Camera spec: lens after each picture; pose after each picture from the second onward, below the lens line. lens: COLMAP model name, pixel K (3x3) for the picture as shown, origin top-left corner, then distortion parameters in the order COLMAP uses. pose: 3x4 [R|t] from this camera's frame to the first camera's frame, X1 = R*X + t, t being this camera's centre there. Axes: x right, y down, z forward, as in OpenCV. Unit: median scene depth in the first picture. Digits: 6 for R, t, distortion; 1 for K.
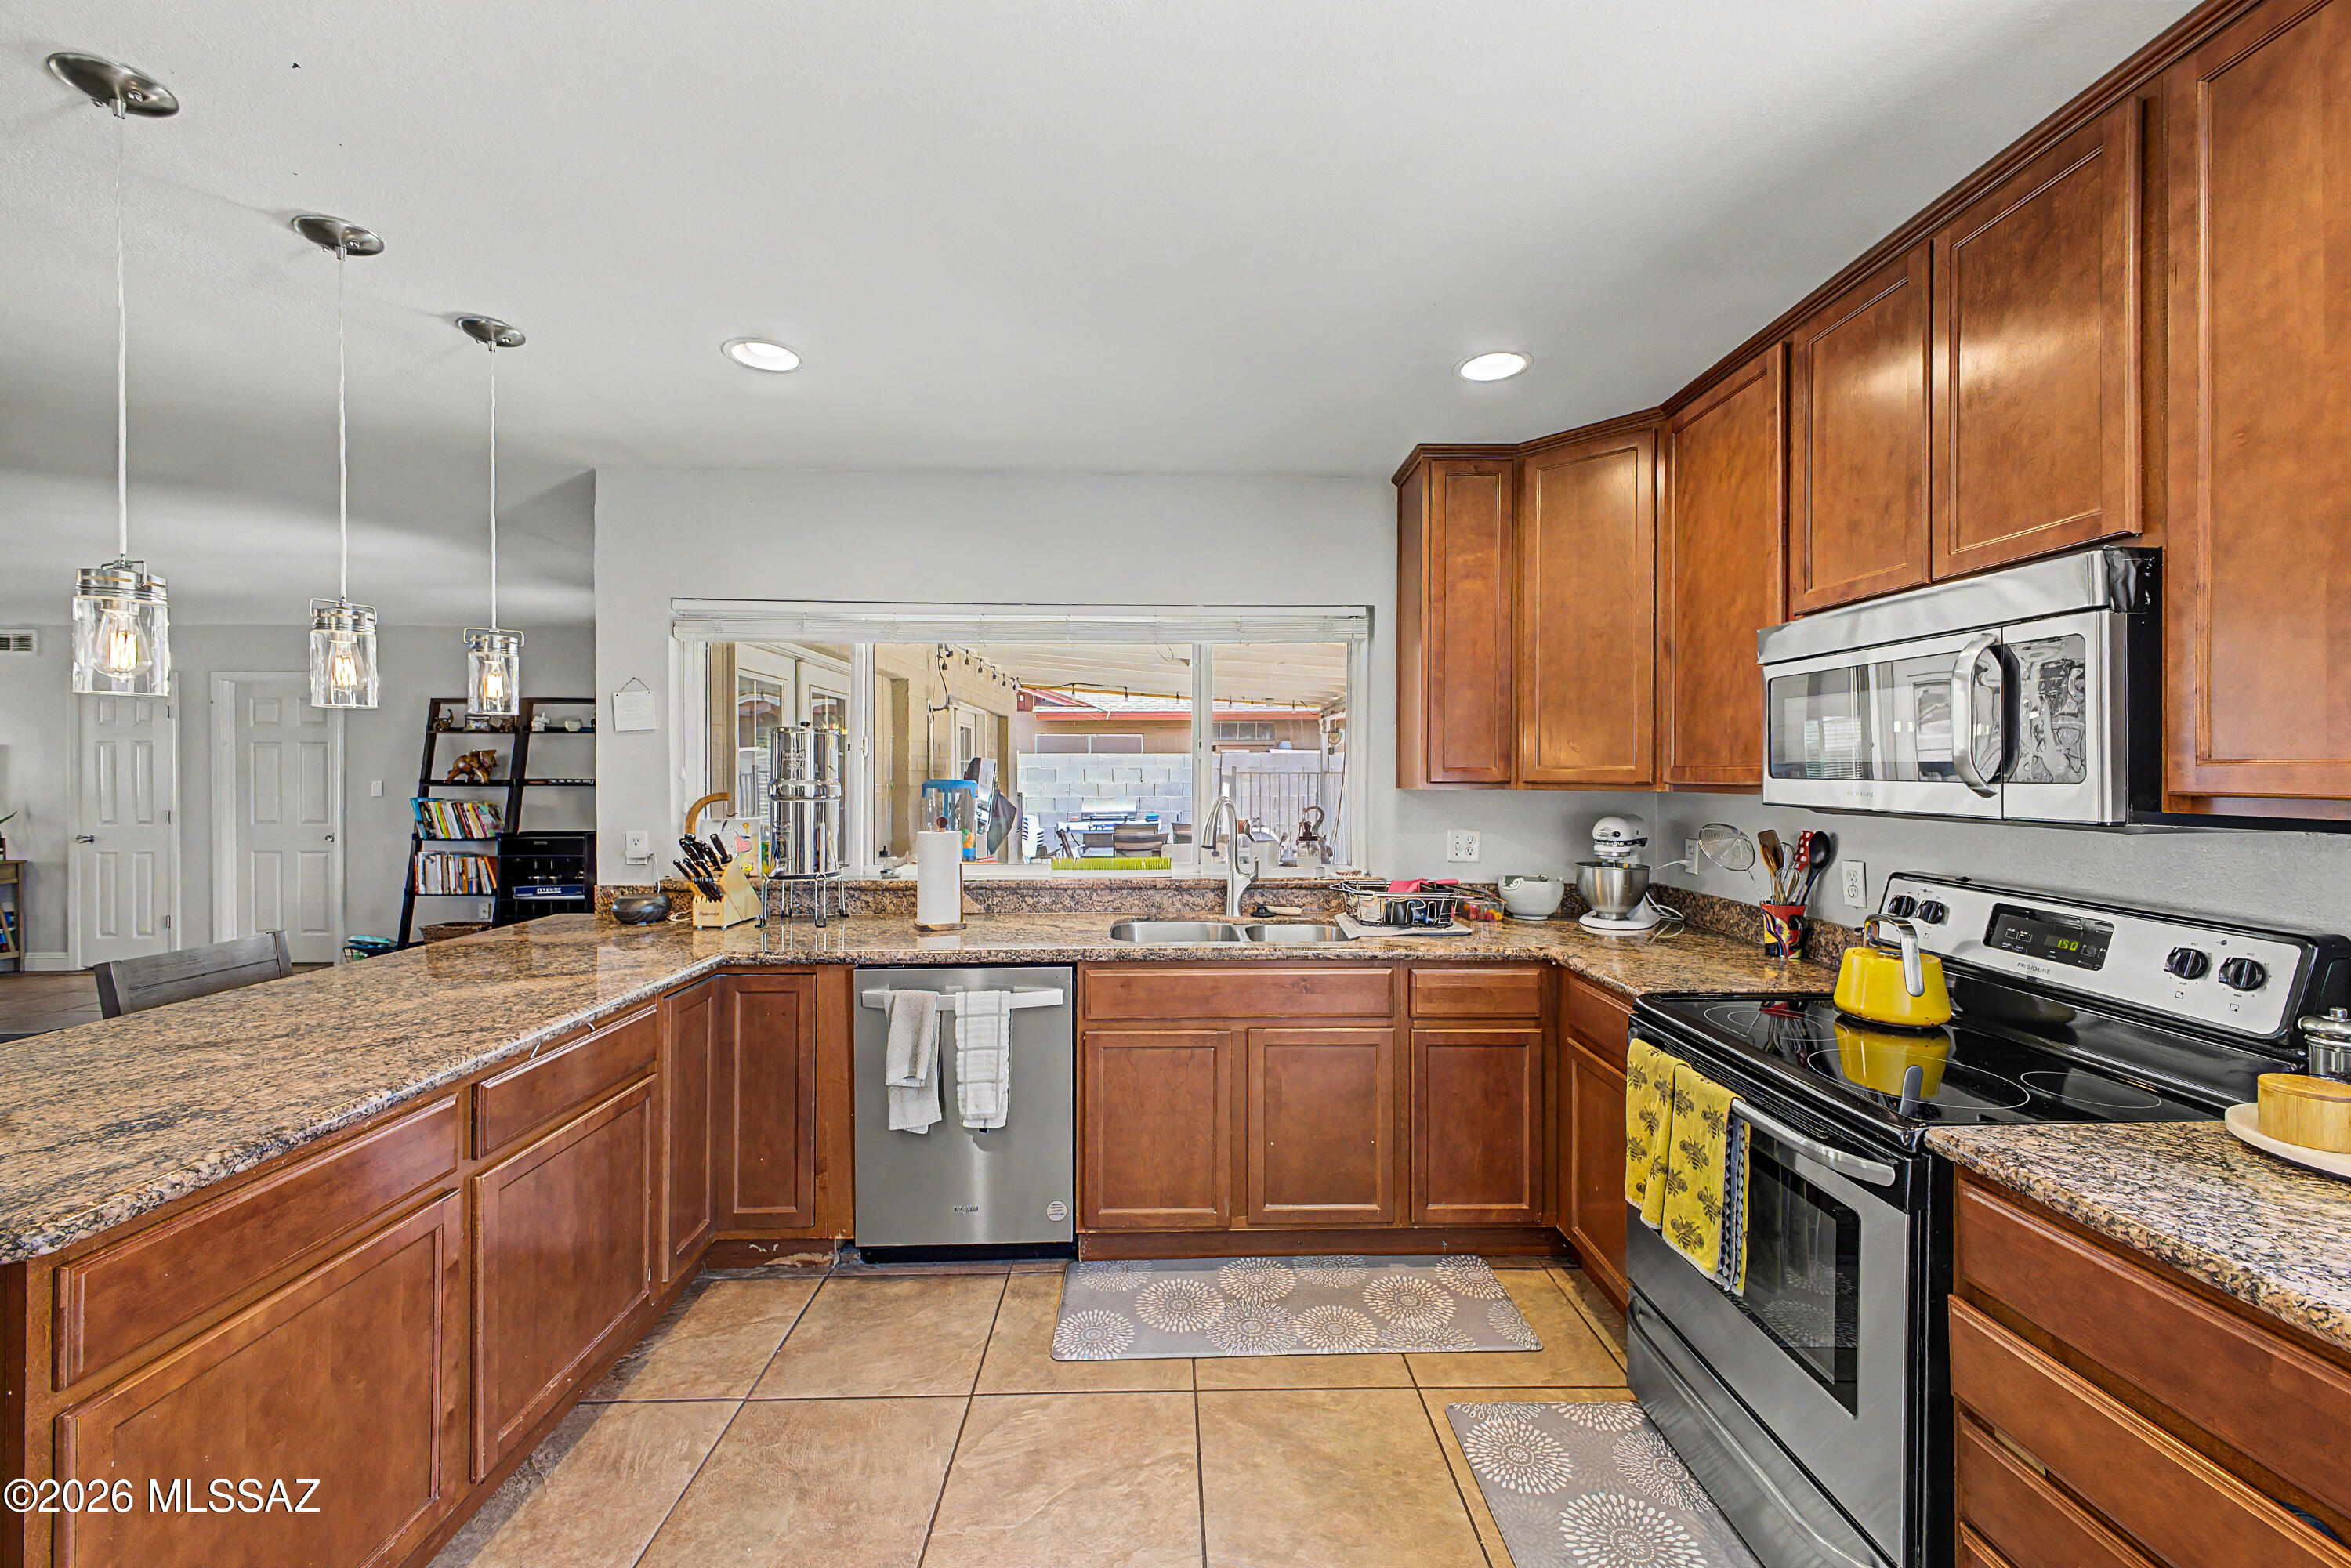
lens RADIAL K [[929.1, 0, 1171.8], [0, 929.1, 772.8], [0, 0, 1]] dist [0.011275, -0.000484]
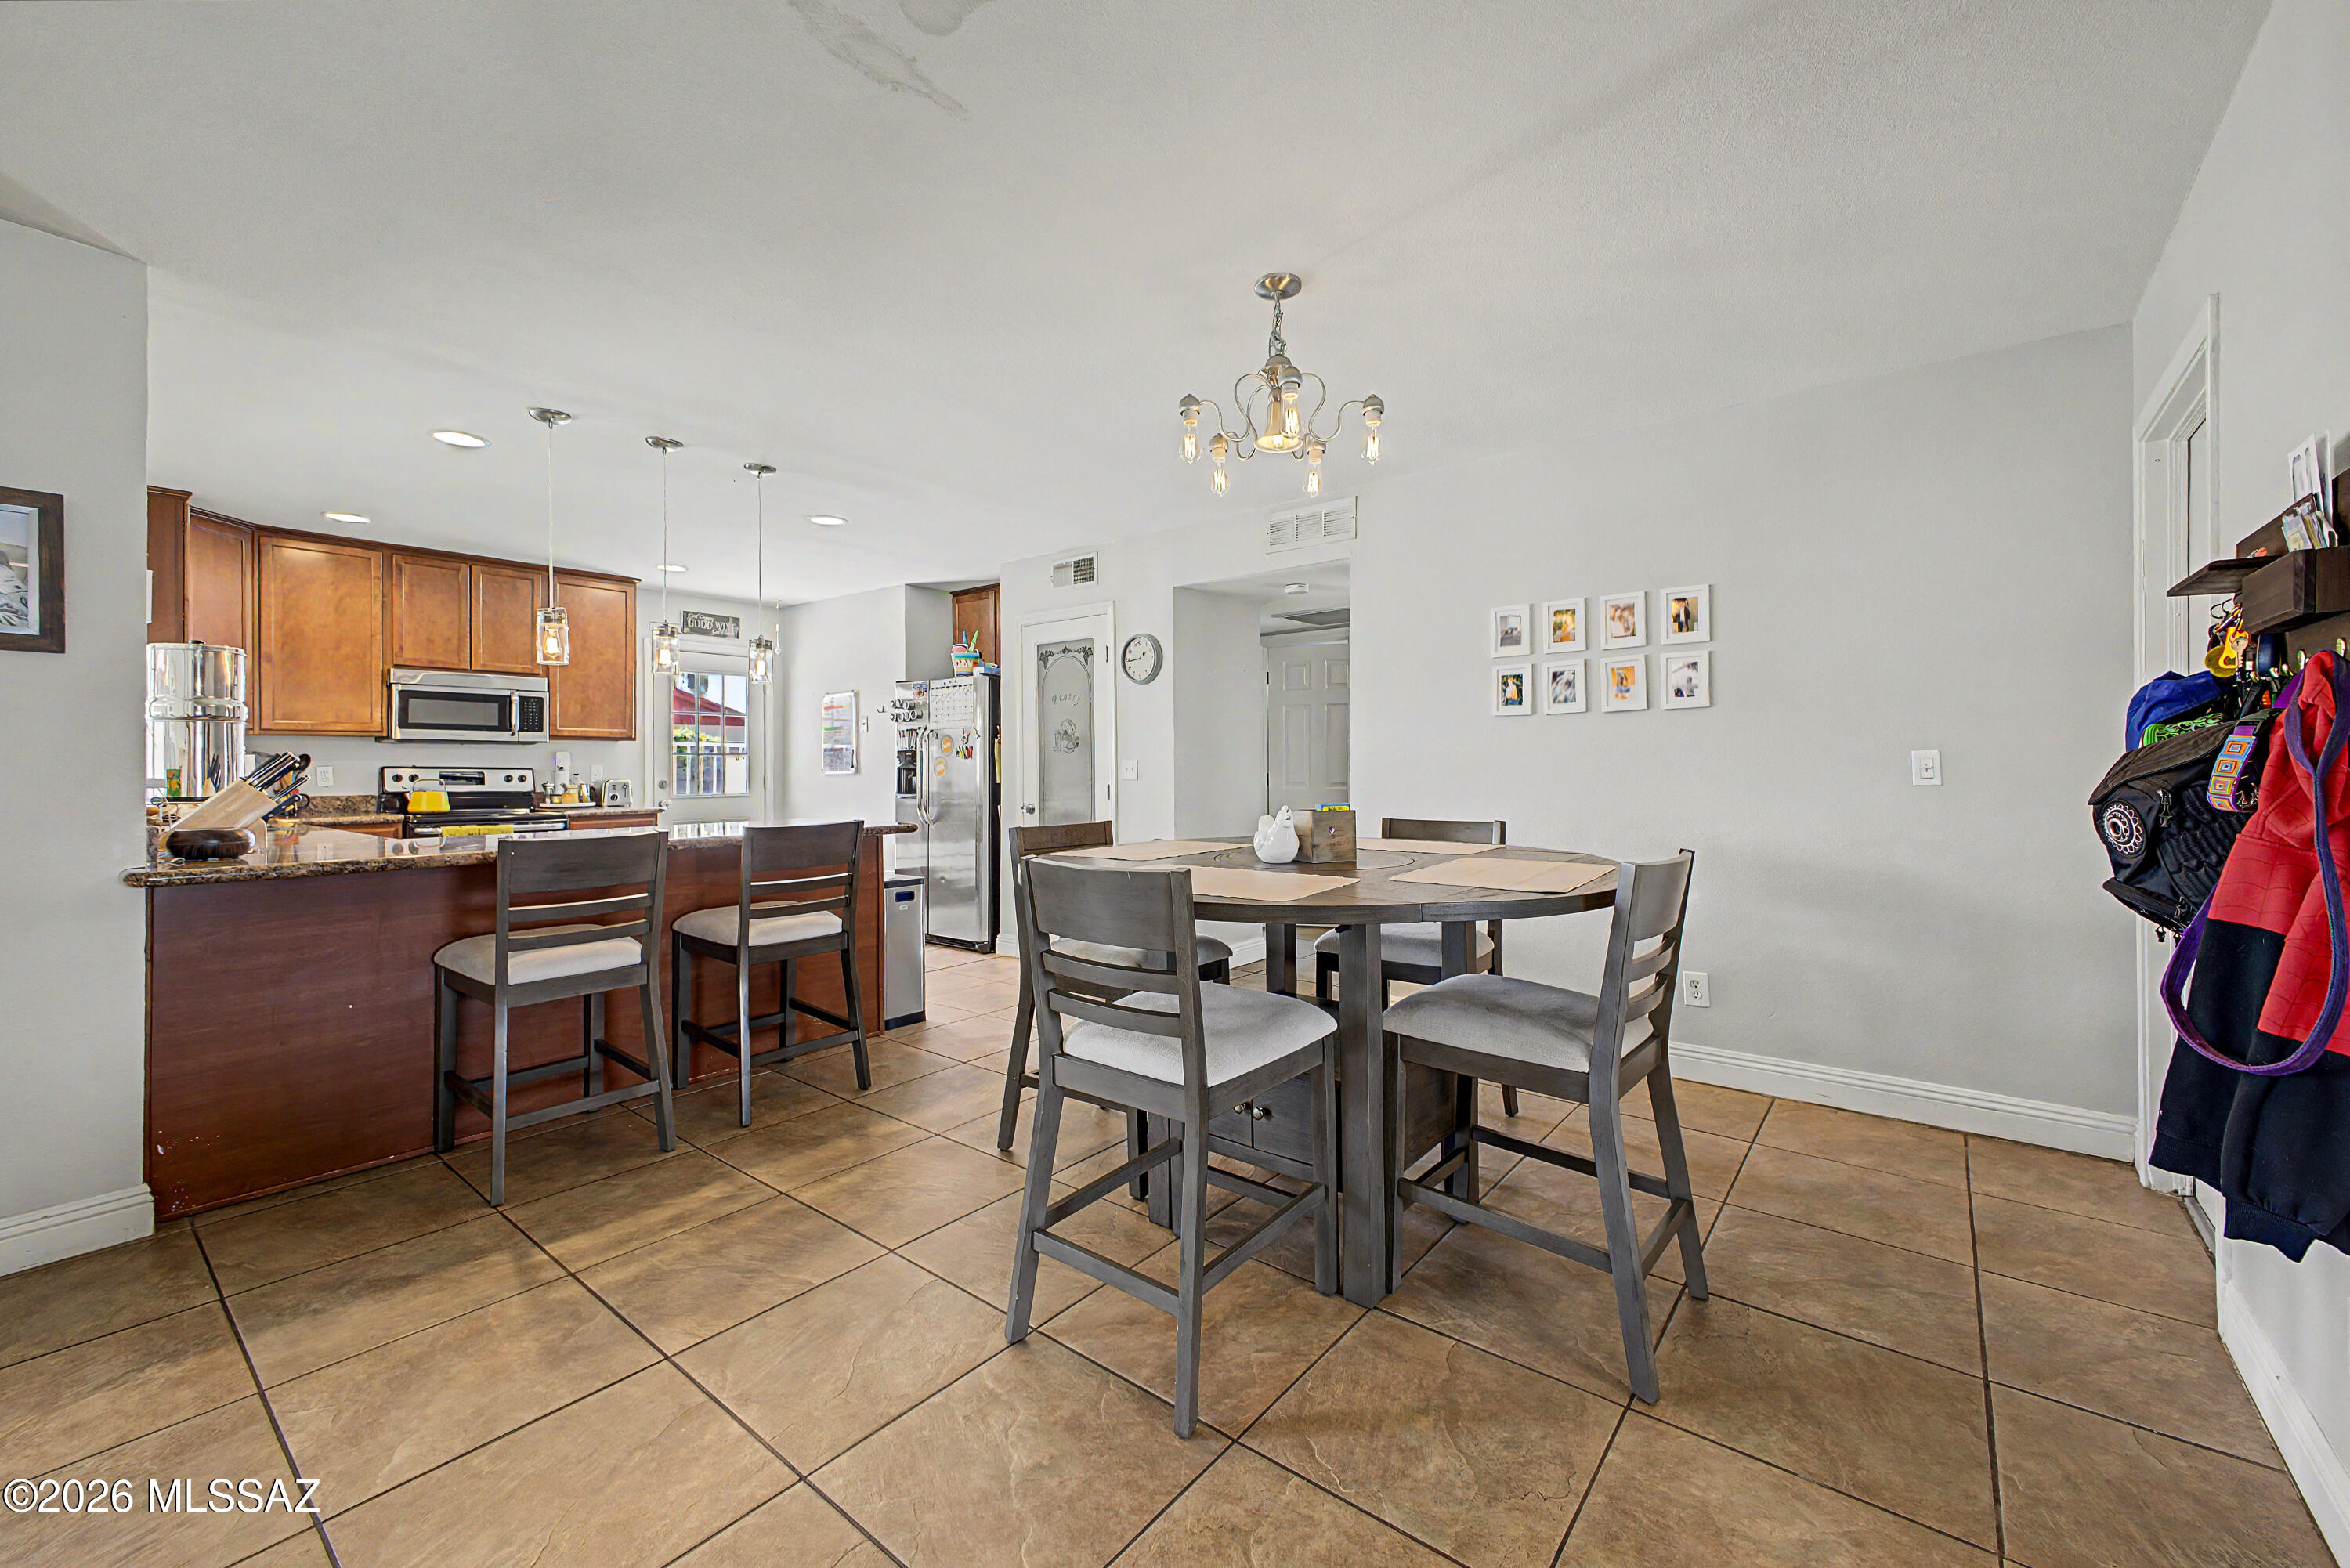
lens RADIAL K [[937.8, 0, 1185.2], [0, 937.8, 764.1], [0, 0, 1]] dist [0.015372, -0.000244]
pose [[-0.772507, 0.005603, 0.634981, -1.697747], [0.006048, 0.999981, -0.001466, 0.075818], [-0.634977, 0.002708, -0.772526, 1.050347]]
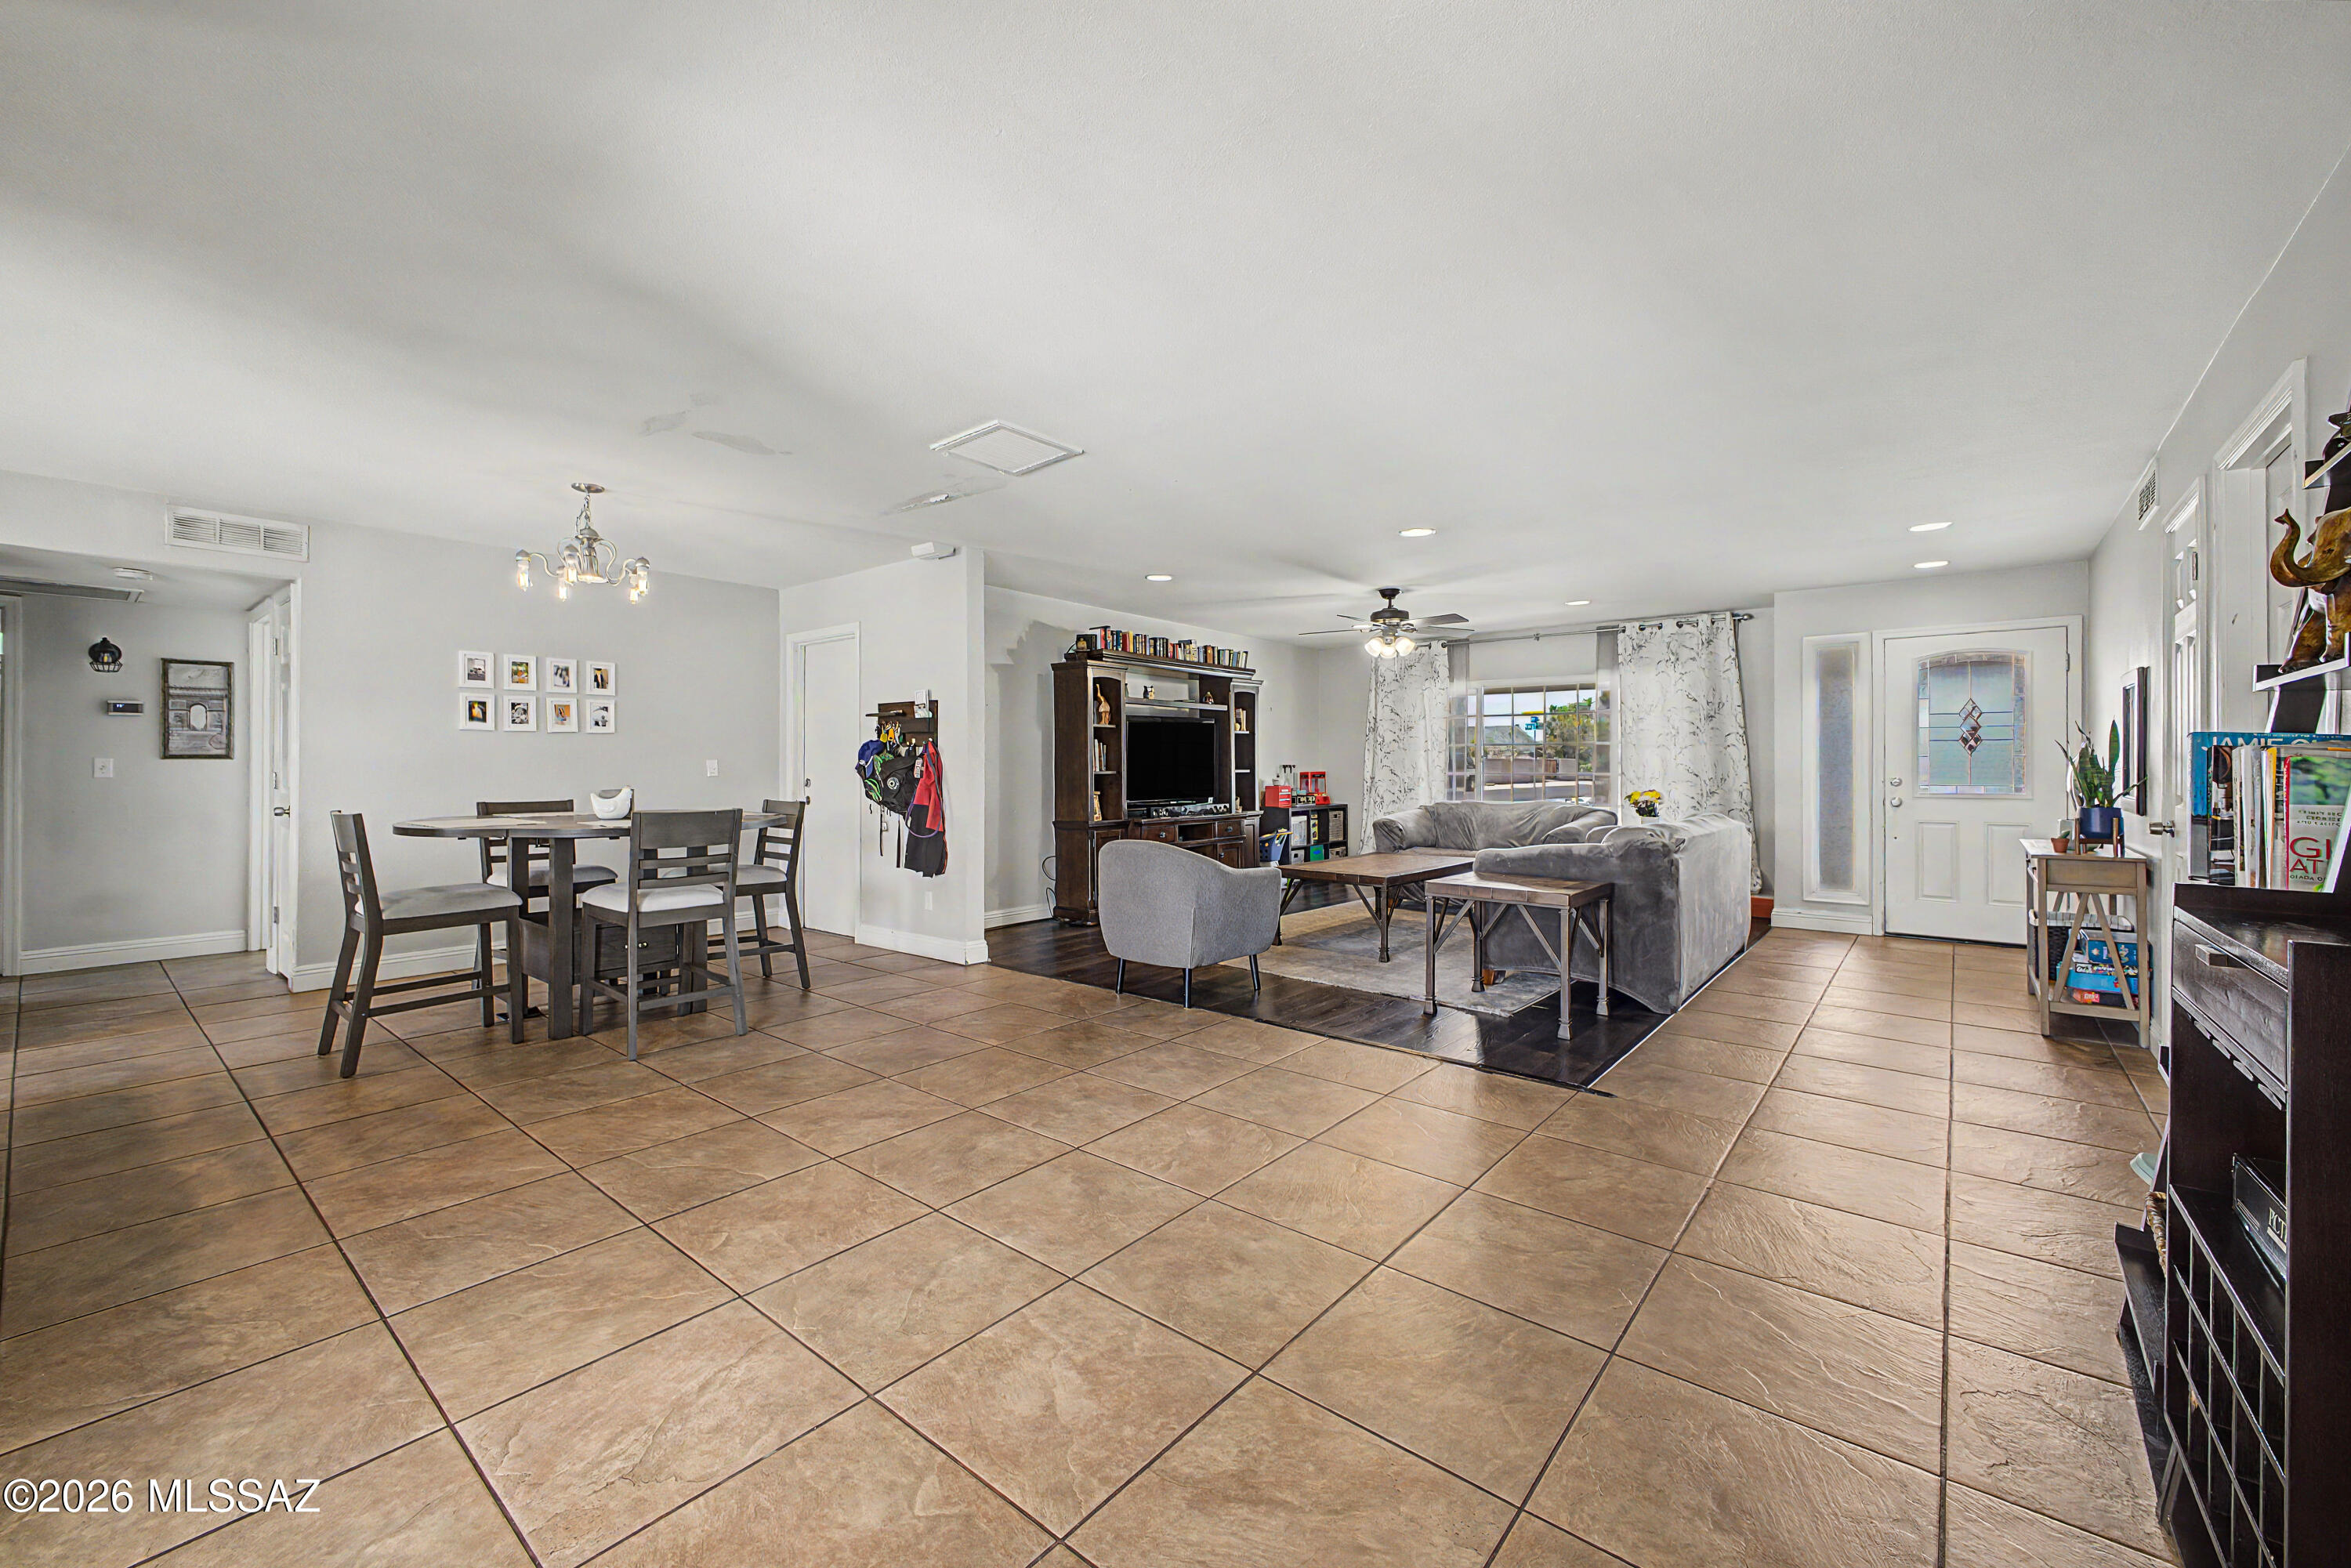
lens RADIAL K [[929.1, 0, 1171.8], [0, 929.1, 772.8], [0, 0, 1]] dist [0.011275, -0.000484]
pose [[-0.656540, 0.003016, -0.754285, -0.797097], [-0.003696, 0.999967, 0.007216, 0.074753], [0.754282, 0.007525, -0.656507, 1.915549]]
